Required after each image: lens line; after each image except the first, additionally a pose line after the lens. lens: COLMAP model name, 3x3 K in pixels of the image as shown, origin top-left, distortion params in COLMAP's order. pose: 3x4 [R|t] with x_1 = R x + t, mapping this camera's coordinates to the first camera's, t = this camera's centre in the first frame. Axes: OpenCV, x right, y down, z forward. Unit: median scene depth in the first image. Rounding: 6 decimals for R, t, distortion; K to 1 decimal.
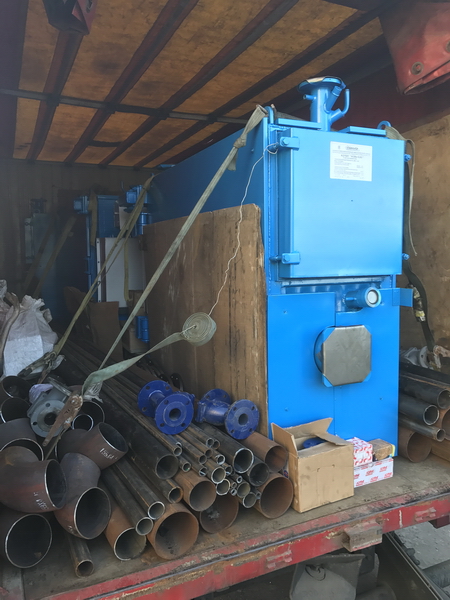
lens RADIAL K [[504.6, 0, 225.0], [0, 504.6, 300.0], [0, 0, 1]] dist [0.000971, -0.013103]
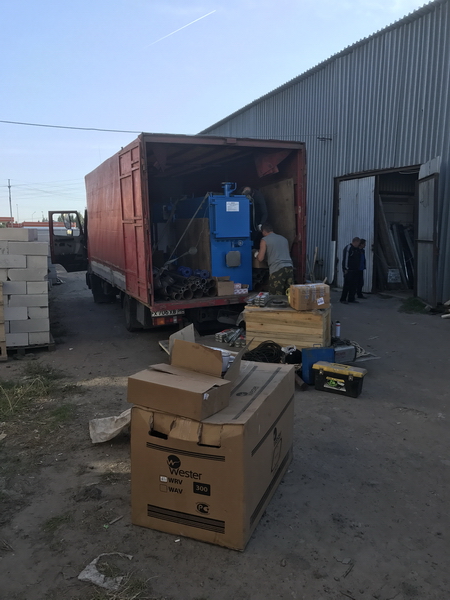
lens RADIAL K [[495.8, 0, 225.1], [0, 495.8, 314.1], [0, 0, 1]] dist [0.061935, -0.268148]
pose [[0.999623, -0.004674, -0.027047, 0.286390], [0.007067, 0.996002, 0.089046, 0.195596], [0.026522, -0.089204, 0.995660, -2.752509]]
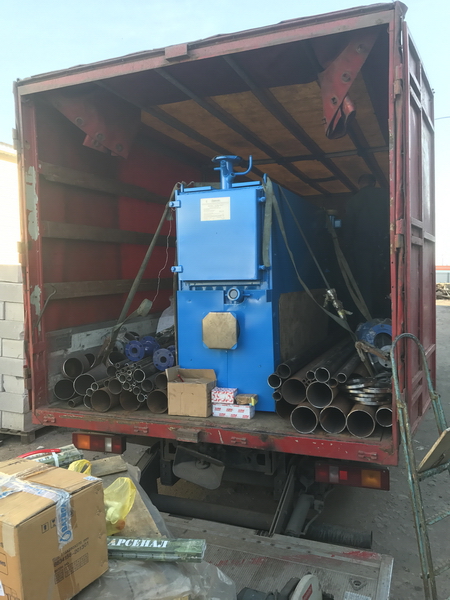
lens RADIAL K [[504.6, 0, 225.0], [0, 504.6, 300.0], [0, 0, 1]] dist [0.000971, -0.013103]
pose [[0.669974, 0.034059, -0.741602, 1.453457], [-0.052055, 0.998644, -0.001163, 0.015494], [0.740557, 0.039383, 0.670839, -0.042143]]
